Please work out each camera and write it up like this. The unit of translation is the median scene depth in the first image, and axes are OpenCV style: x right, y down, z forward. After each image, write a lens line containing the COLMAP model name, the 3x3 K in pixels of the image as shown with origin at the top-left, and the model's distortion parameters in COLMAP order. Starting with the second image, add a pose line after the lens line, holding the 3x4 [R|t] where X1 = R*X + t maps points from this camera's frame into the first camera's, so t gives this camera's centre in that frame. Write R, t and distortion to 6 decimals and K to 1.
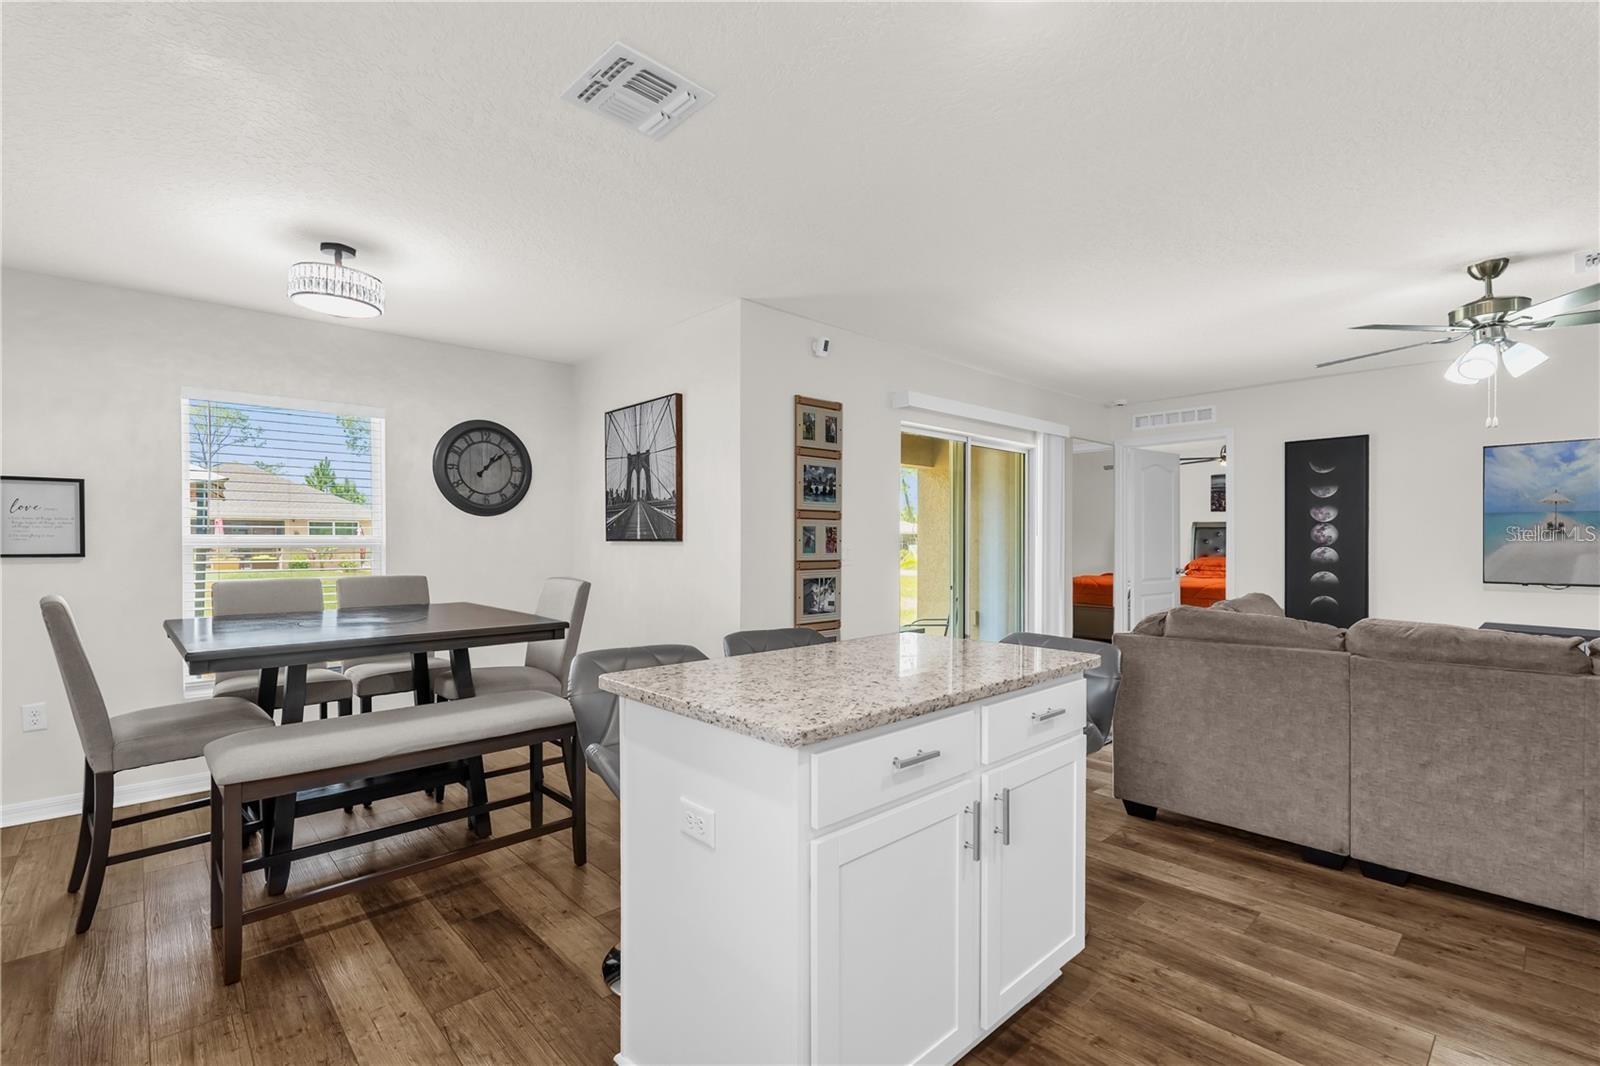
lens RADIAL K [[720.9, 0, 802.1], [0, 720.9, 552.8], [0, 0, 1]] dist [-0.004917, 0.000704]
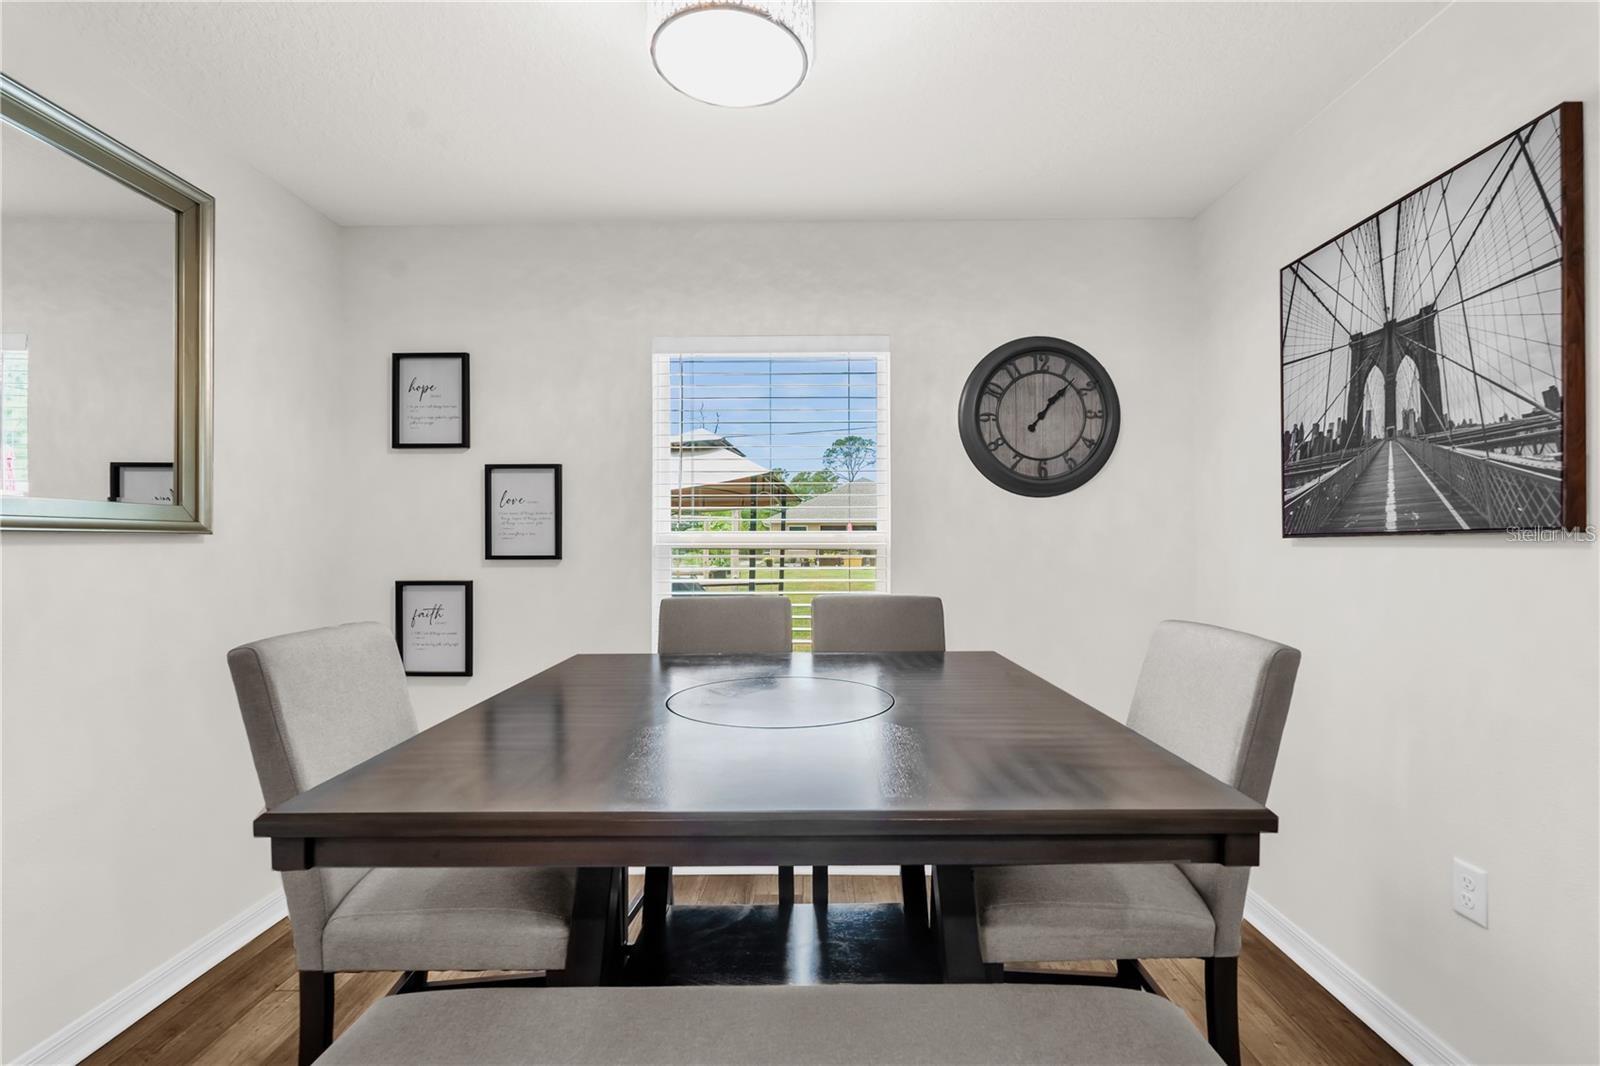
lens RADIAL K [[720.9, 0, 788.6], [0, 720.9, 542.6], [0, 0, 1]] dist [-0.004917, 0.000704]
pose [[0.712713, -0.002974, -0.701449, -0.187515], [-0.009338, 0.999862, -0.013728, -0.003729], [0.701393, 0.016334, 0.712587, 0.473152]]
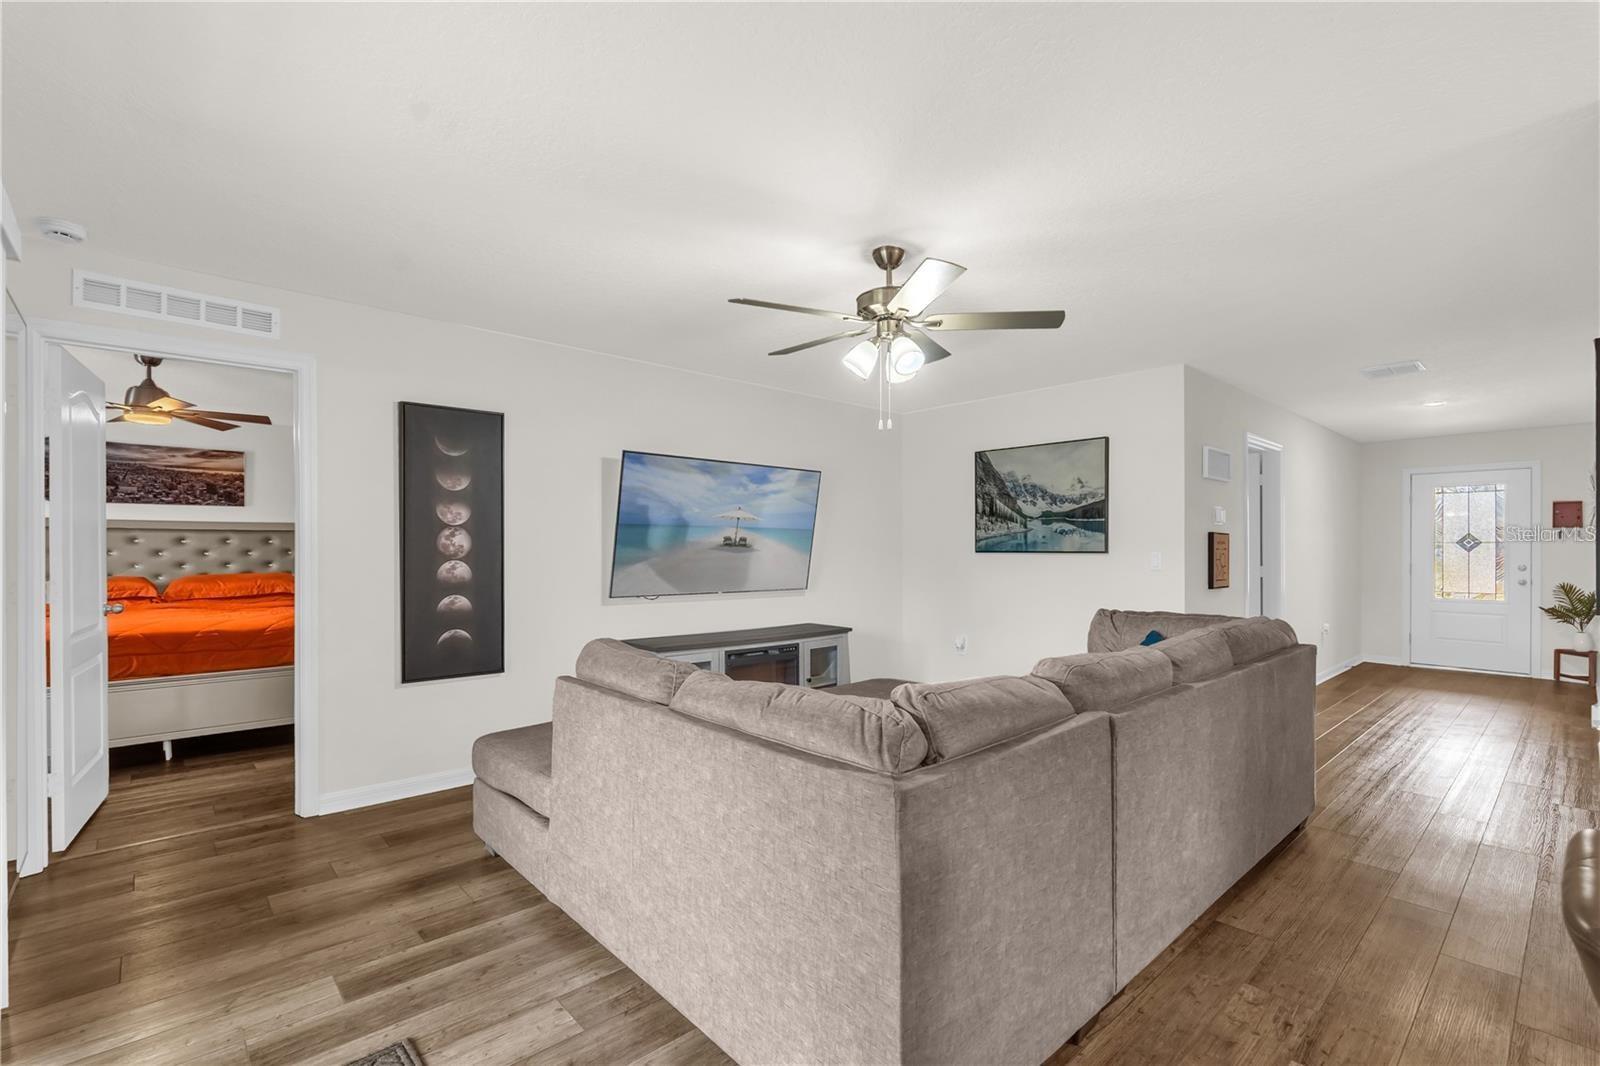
lens RADIAL K [[720.9, 0, 790.1], [0, 720.9, 556.6], [0, 0, 1]] dist [-0.004917, 0.000704]
pose [[0.021089, -0.005121, 0.999764, 0.028795], [0.014775, 0.999879, 0.004810, -0.013456], [-0.999668, 0.014670, 0.021162, 0.823000]]
